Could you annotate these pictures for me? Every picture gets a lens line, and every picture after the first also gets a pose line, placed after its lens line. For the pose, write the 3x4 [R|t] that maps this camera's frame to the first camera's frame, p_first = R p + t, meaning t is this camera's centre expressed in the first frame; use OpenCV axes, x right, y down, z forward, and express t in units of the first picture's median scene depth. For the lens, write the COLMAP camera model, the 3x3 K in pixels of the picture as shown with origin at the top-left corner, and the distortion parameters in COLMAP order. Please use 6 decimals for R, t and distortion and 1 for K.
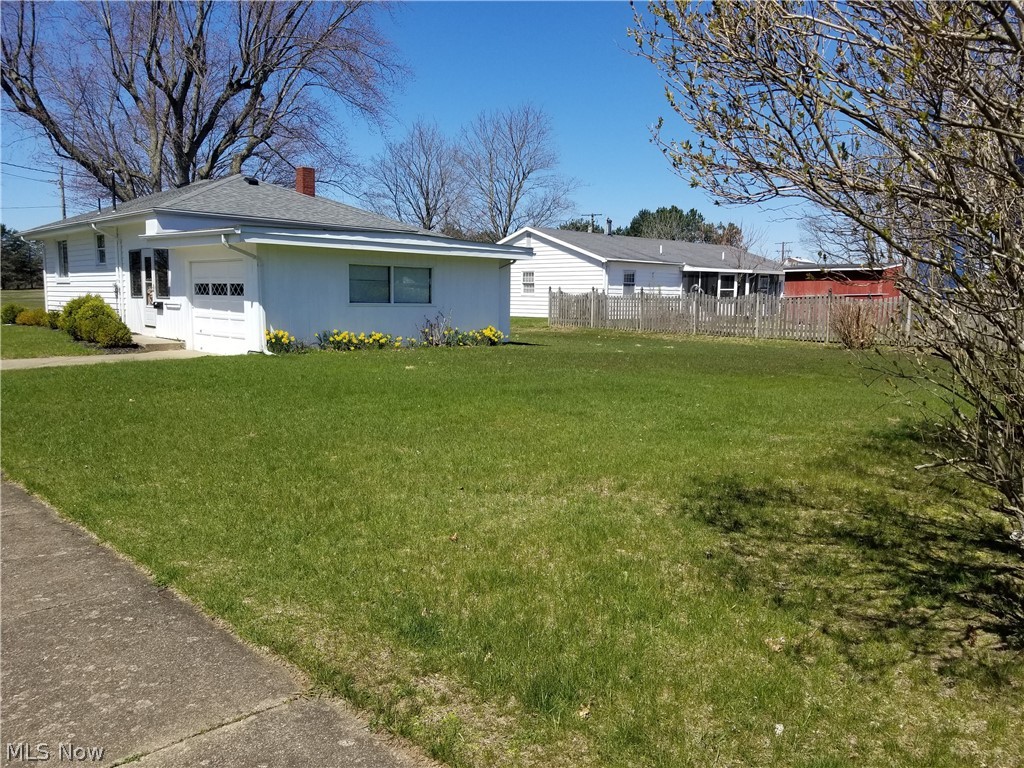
lens RADIAL K [[792.1, 0, 511.1], [0, 792.1, 382.0], [0, 0, 1]] dist [0.041216, -0.016946]
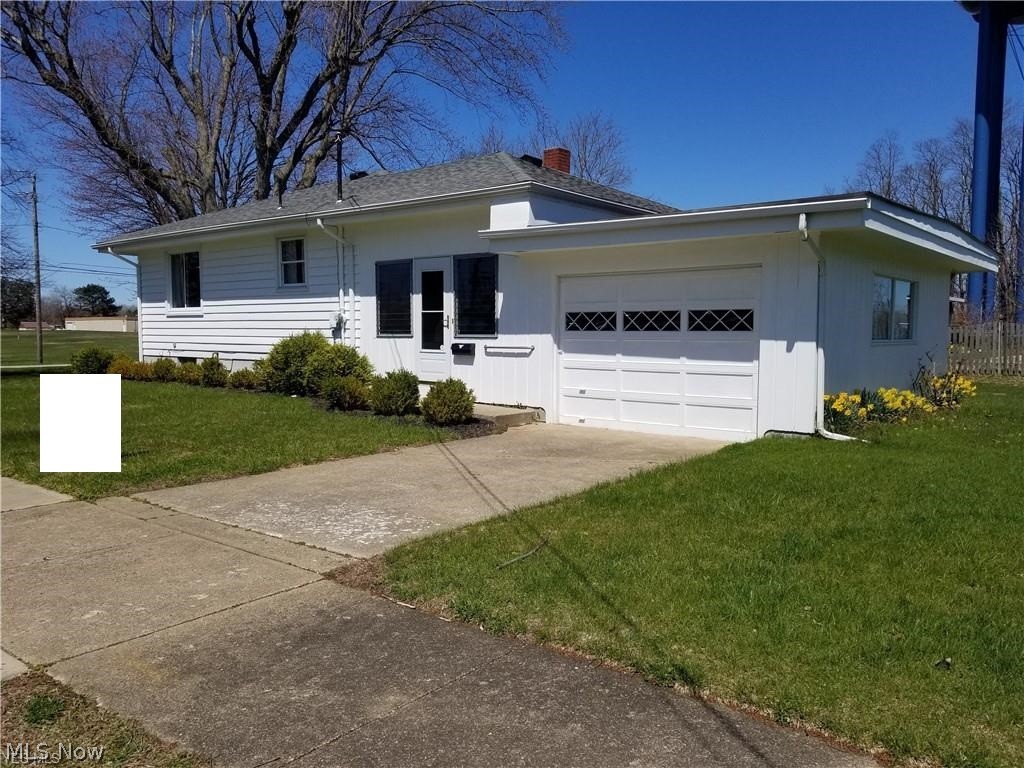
lens RADIAL K [[792.1, 0, 513.8], [0, 792.1, 387.8], [0, 0, 1]] dist [0.041216, -0.016946]
pose [[0.993252, -0.016035, 0.114865, -0.454764], [0.020119, 0.999203, -0.034480, -0.043370], [-0.114221, 0.036558, 0.992782, 0.382403]]
